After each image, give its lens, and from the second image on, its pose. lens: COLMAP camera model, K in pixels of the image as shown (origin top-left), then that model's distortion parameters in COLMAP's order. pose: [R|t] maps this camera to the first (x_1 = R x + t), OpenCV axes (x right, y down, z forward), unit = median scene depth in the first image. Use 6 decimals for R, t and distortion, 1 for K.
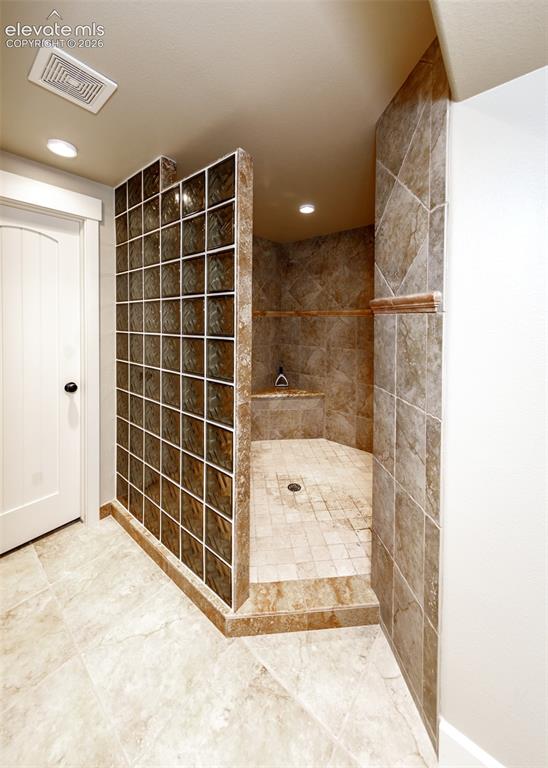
lens RADIAL K [[280.7, 0, 271.7], [0, 280.7, 367.9], [0, 0, 1]] dist [0.000704, -0.000154]
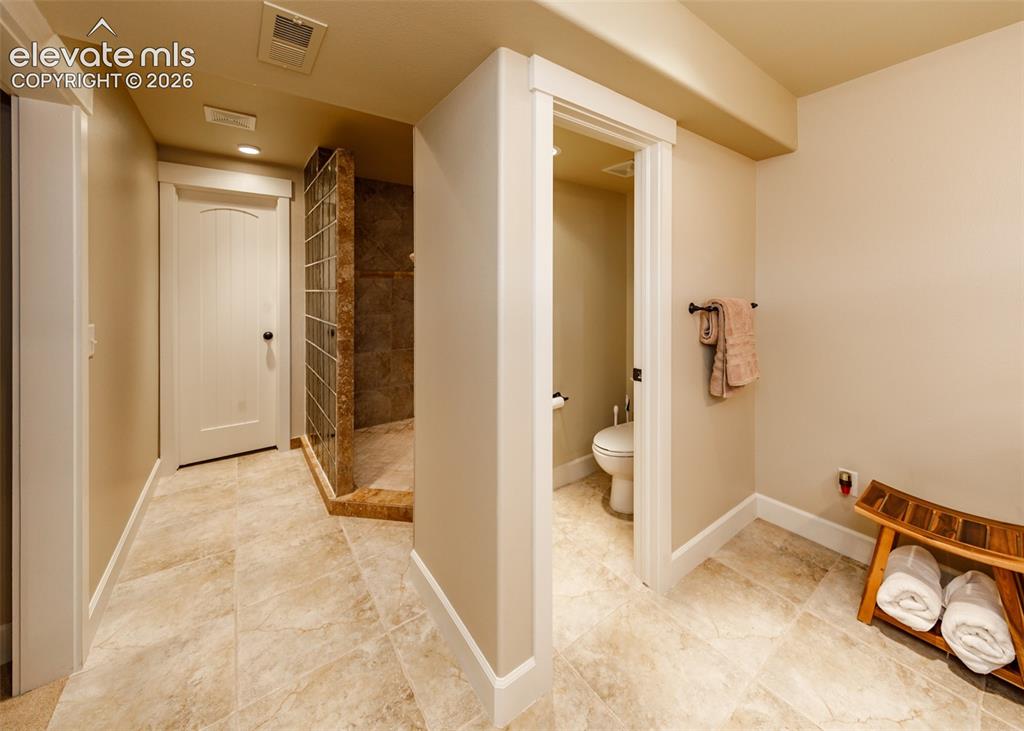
lens RADIAL K [[374.2, 0, 514.0], [0, 374.2, 354.8], [0, 0, 1]] dist [0.000704, -0.000154]
pose [[0.973410, 0.032380, -0.226768, 0.945163], [-0.029708, 0.999443, 0.015189, 0.127717], [0.227134, -0.008048, 0.973830, -0.467249]]
